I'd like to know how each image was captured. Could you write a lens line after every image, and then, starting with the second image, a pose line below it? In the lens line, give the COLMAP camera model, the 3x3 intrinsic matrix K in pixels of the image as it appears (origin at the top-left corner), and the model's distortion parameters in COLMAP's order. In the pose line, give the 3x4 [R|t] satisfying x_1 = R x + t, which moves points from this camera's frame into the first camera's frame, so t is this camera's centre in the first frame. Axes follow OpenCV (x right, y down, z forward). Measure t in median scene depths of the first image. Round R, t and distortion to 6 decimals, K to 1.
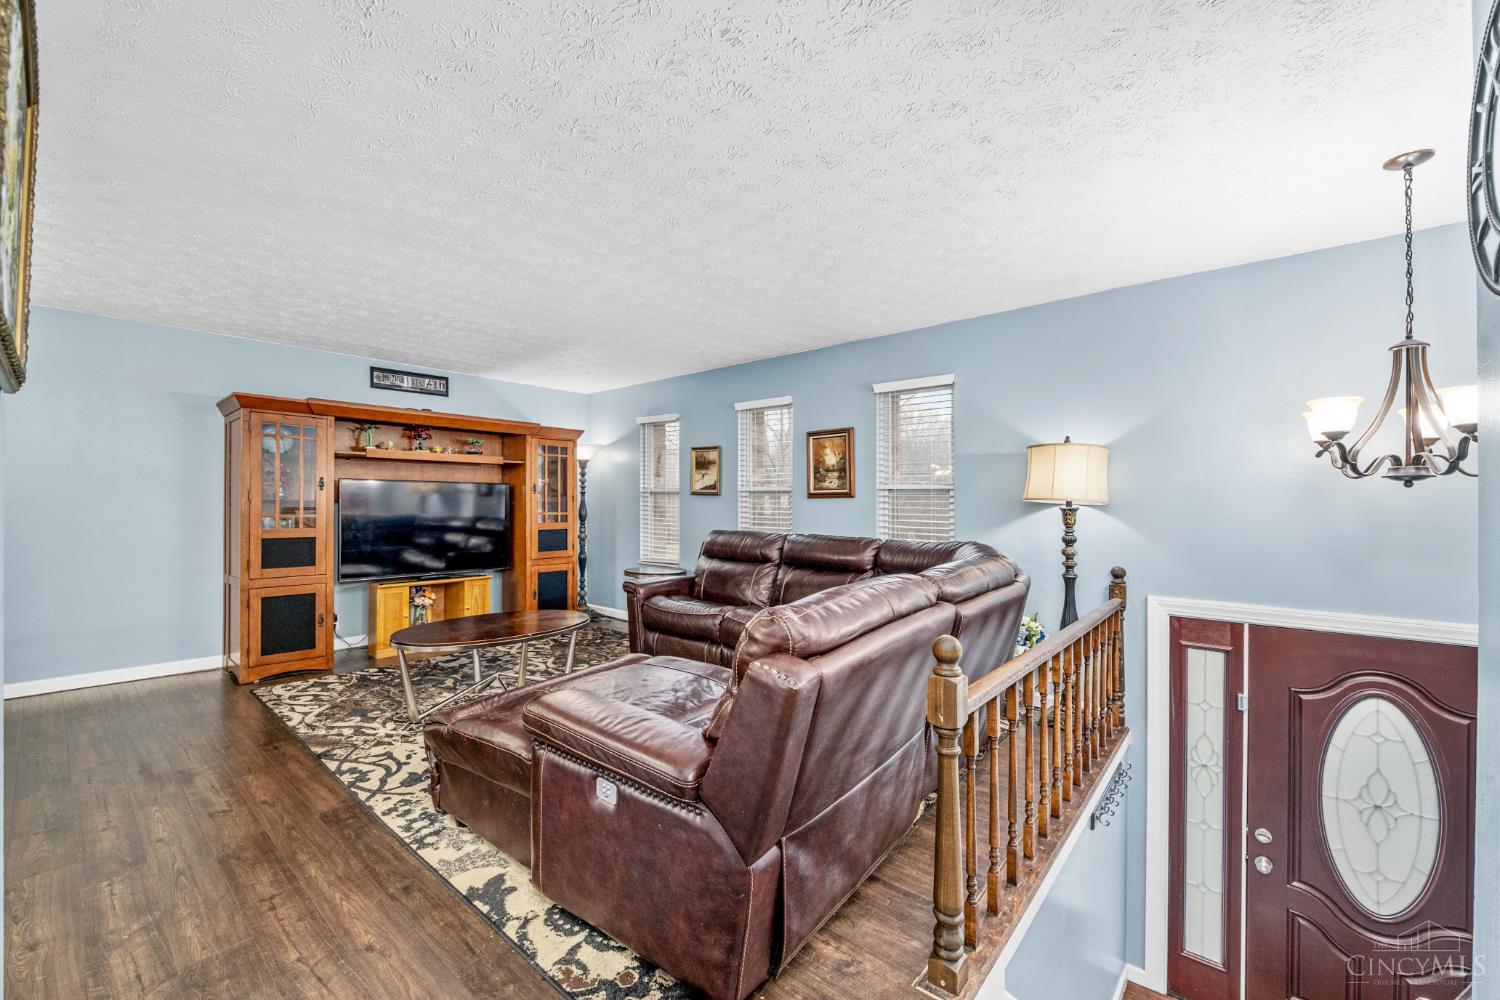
lens RADIAL K [[620.9, 0, 750.0], [0, 620.9, 500.0], [0, 0, 1]] dist [0.002623, -0.000054]
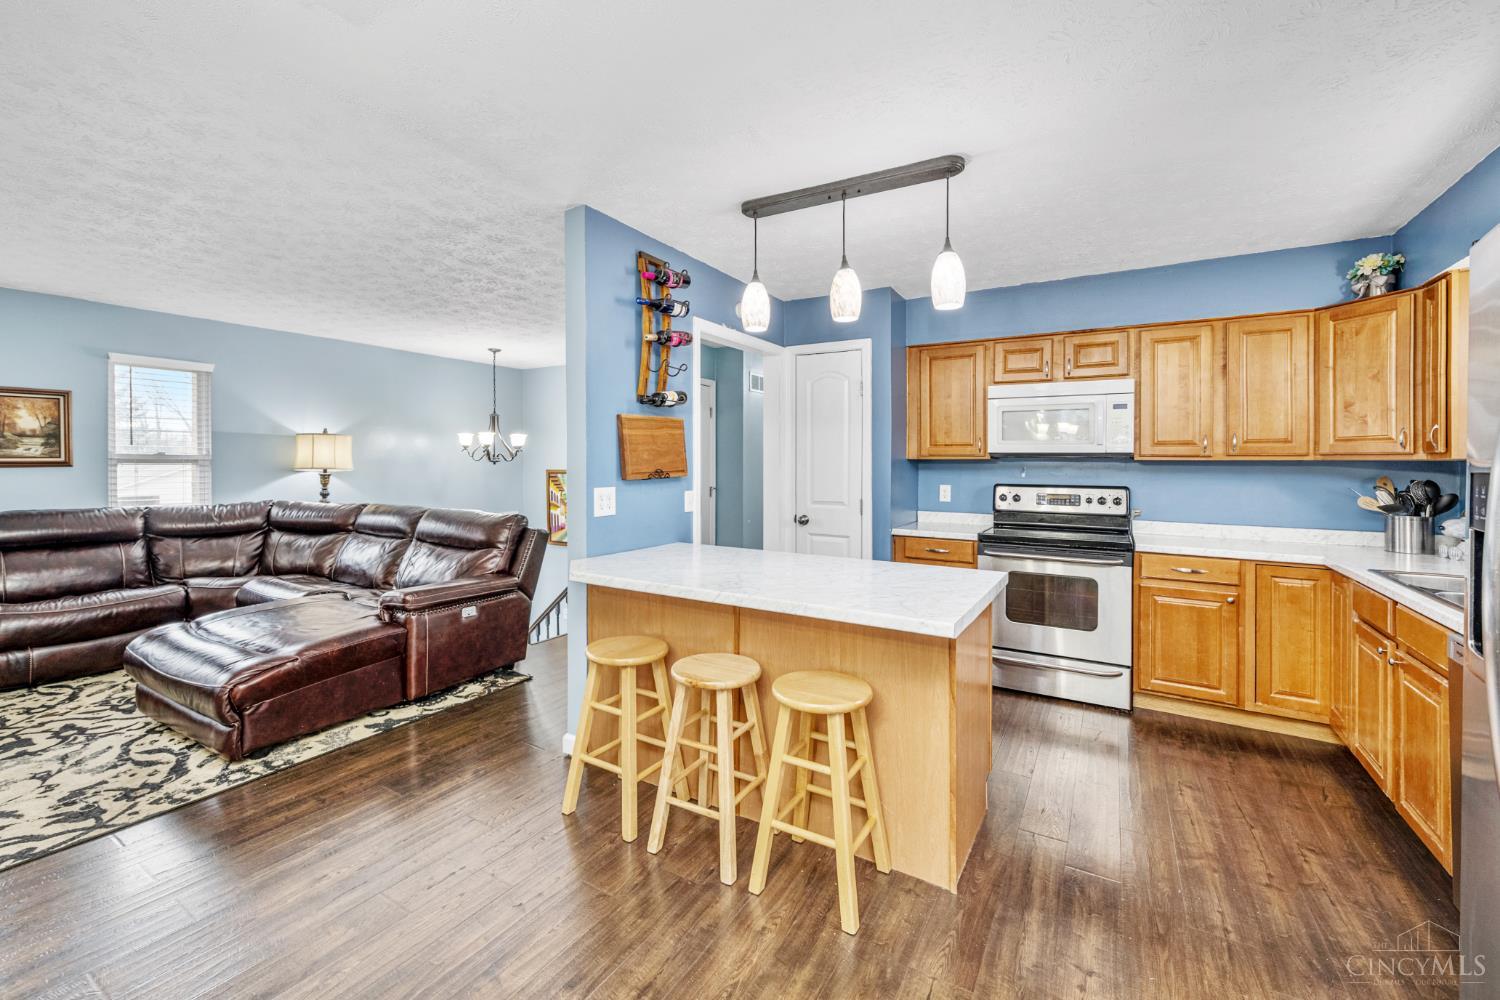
lens RADIAL K [[602.5, 0, 745.8], [0, 602.5, 464.4], [0, 0, 1]] dist [-0.007882, -0.000154]
pose [[-0.178319, -0.004600, 0.983962, -1.036492], [-0.010853, 0.999937, 0.002708, -0.024140], [-0.983913, -0.010196, -0.178358, 0.186736]]
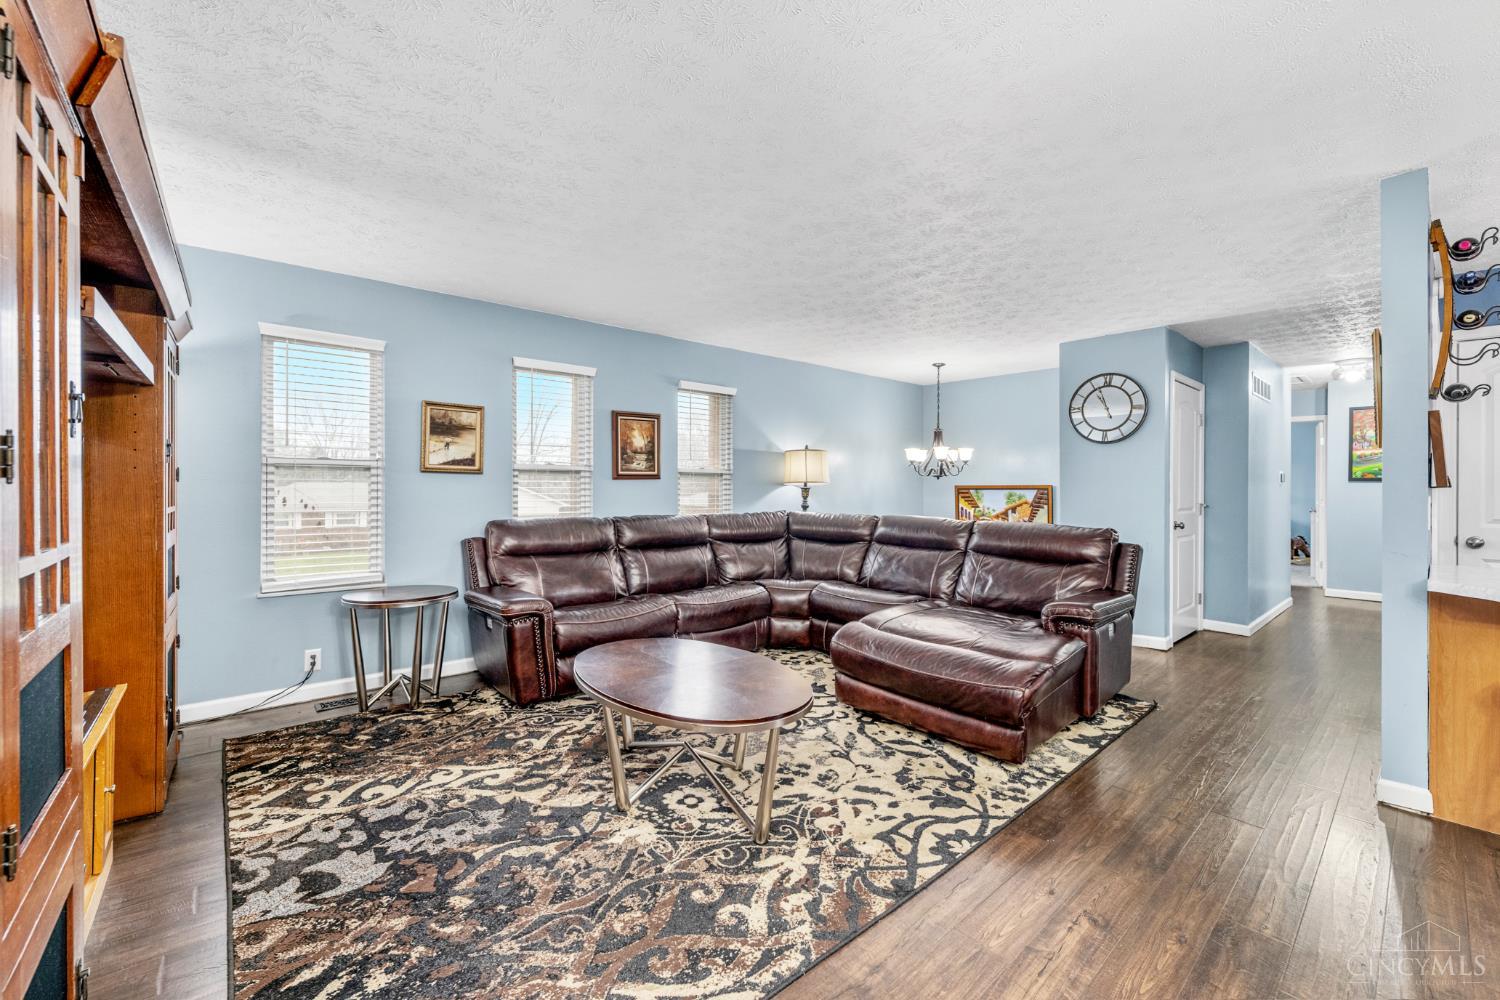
lens RADIAL K [[600.3, 0, 748.5], [0, 600.3, 482.0], [0, 0, 1]] dist [-0.004523, 0.000025]
pose [[0.129863, 0.002485, 0.991529, -0.991284], [-0.010362, 0.999946, -0.001149, 0.000547], [-0.991478, -0.010125, 0.129881, 0.819275]]
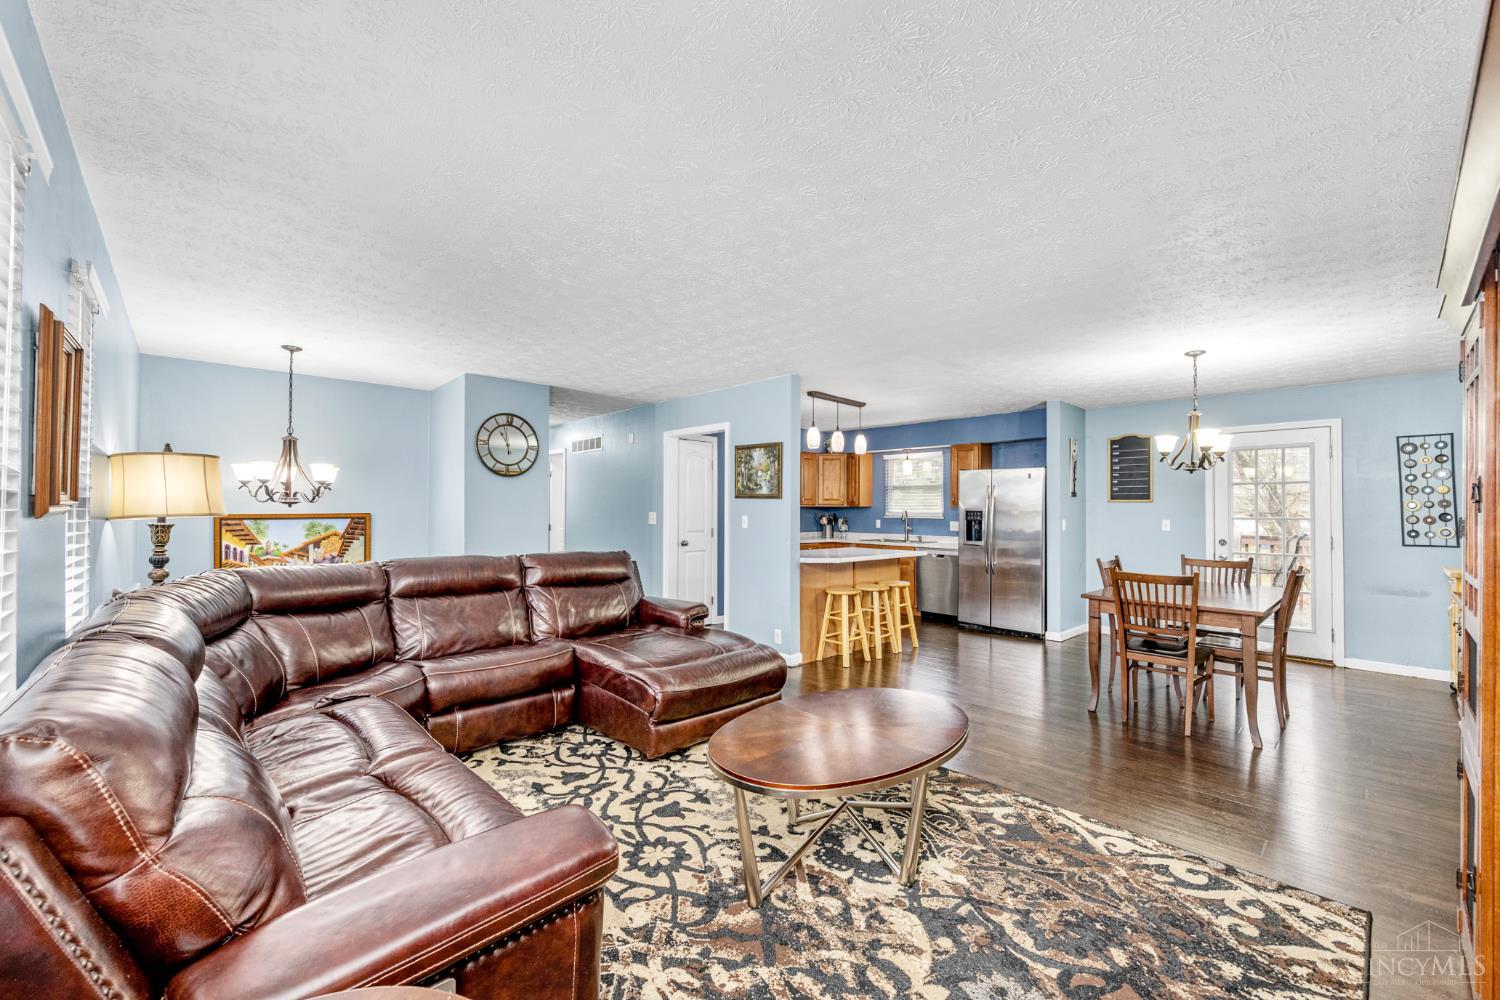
lens RADIAL K [[598.3, 0, 755.5], [0, 598.3, 479.7], [0, 0, 1]] dist [-0.003246, -0.000813]
pose [[-0.996116, -0.005333, 0.087888, -0.352437], [-0.010139, 0.998472, -0.054324, -0.012651], [-0.087464, -0.055004, -0.994648, 1.561696]]
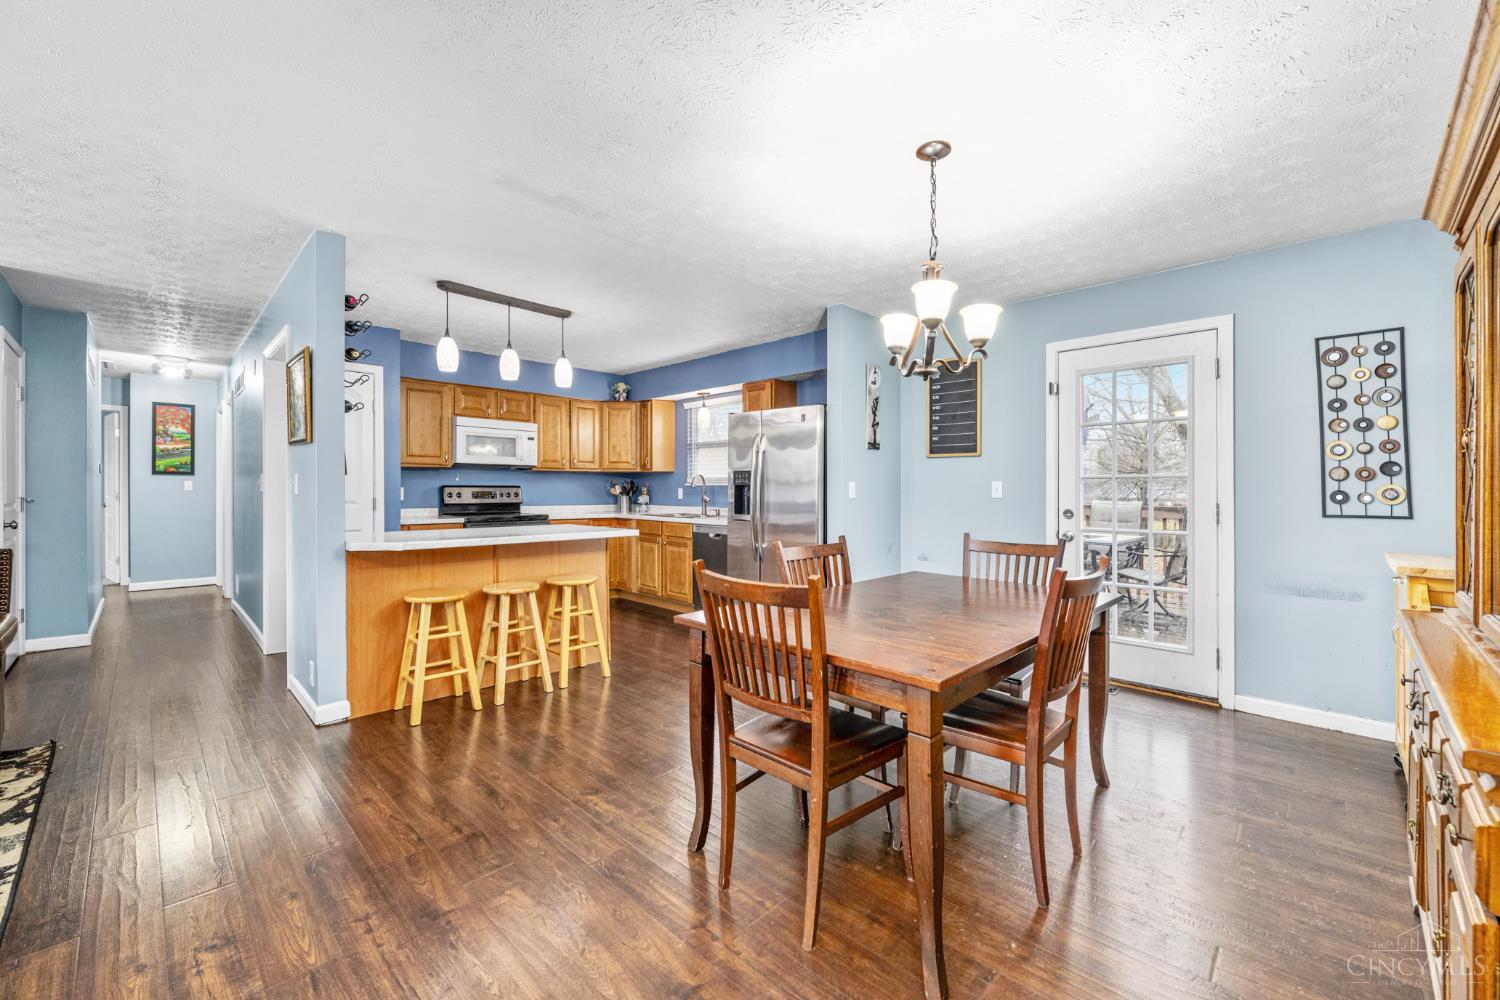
lens RADIAL K [[602.5, 0, 745.8], [0, 602.5, 464.4], [0, 0, 1]] dist [-0.007882, -0.000154]
pose [[-0.998412, -0.004242, 0.056165, -0.897680], [-0.006621, 0.999085, -0.042245, 0.014031], [-0.055935, -0.042550, -0.997527, 1.004091]]
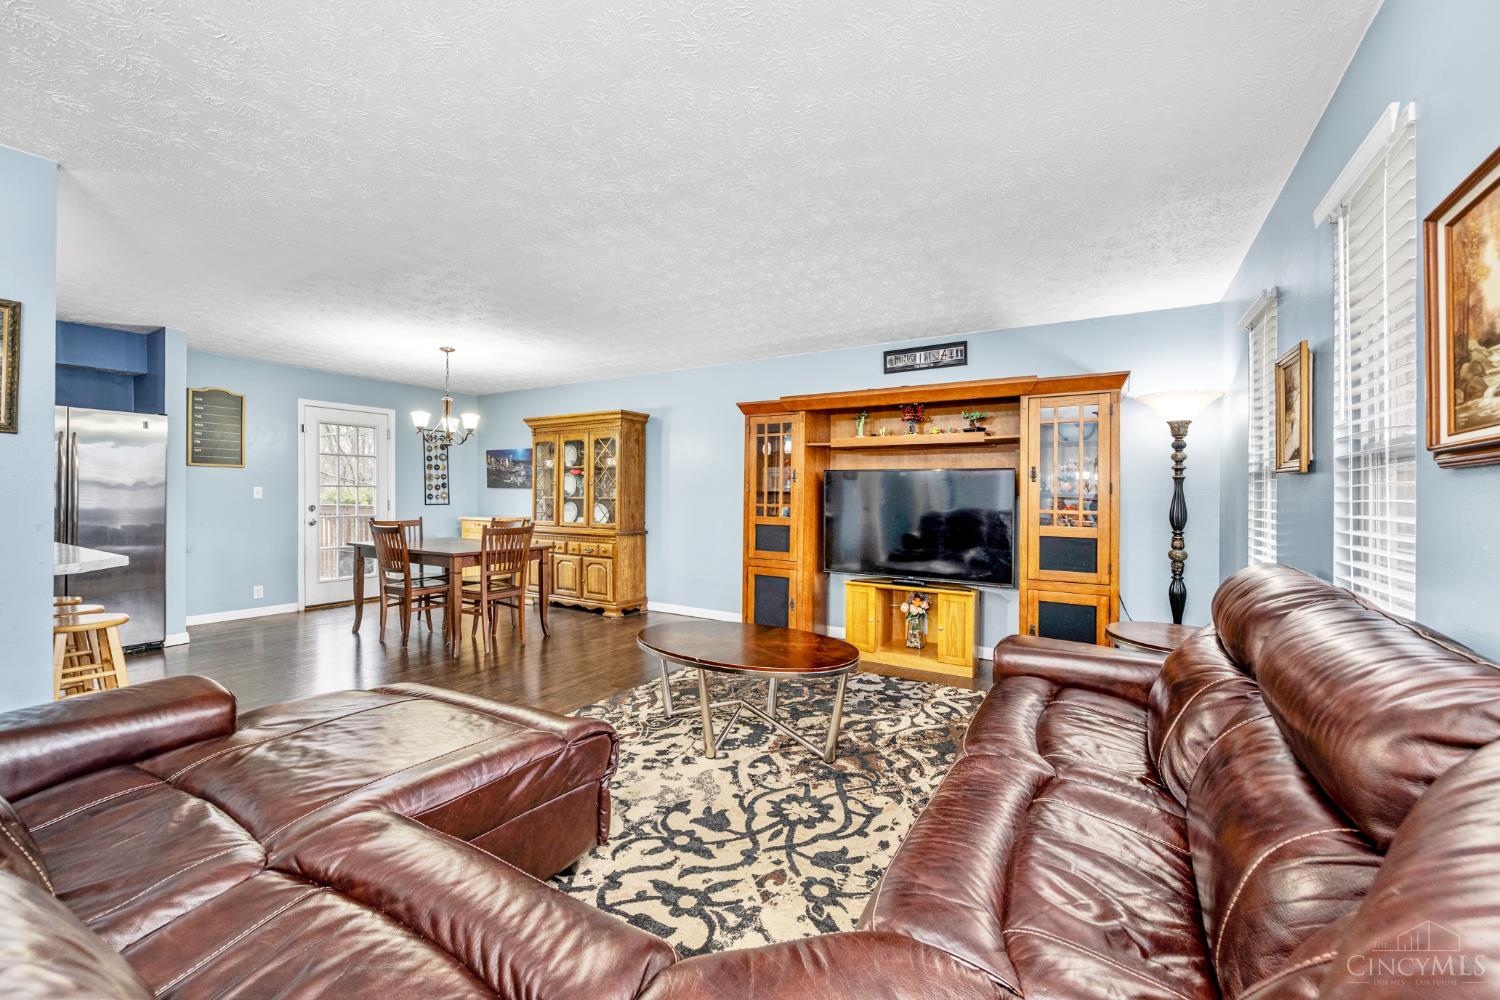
lens RADIAL K [[606.9, 0, 723.5], [0, 606.9, 499.0], [0, 0, 1]] dist [-0.001129, -0.000047]
pose [[0.148292, 0.007395, -0.988916, 0.359714], [-0.006703, 0.999957, 0.006472, 0.008069], [0.988921, 0.005669, 0.148335, 0.821855]]
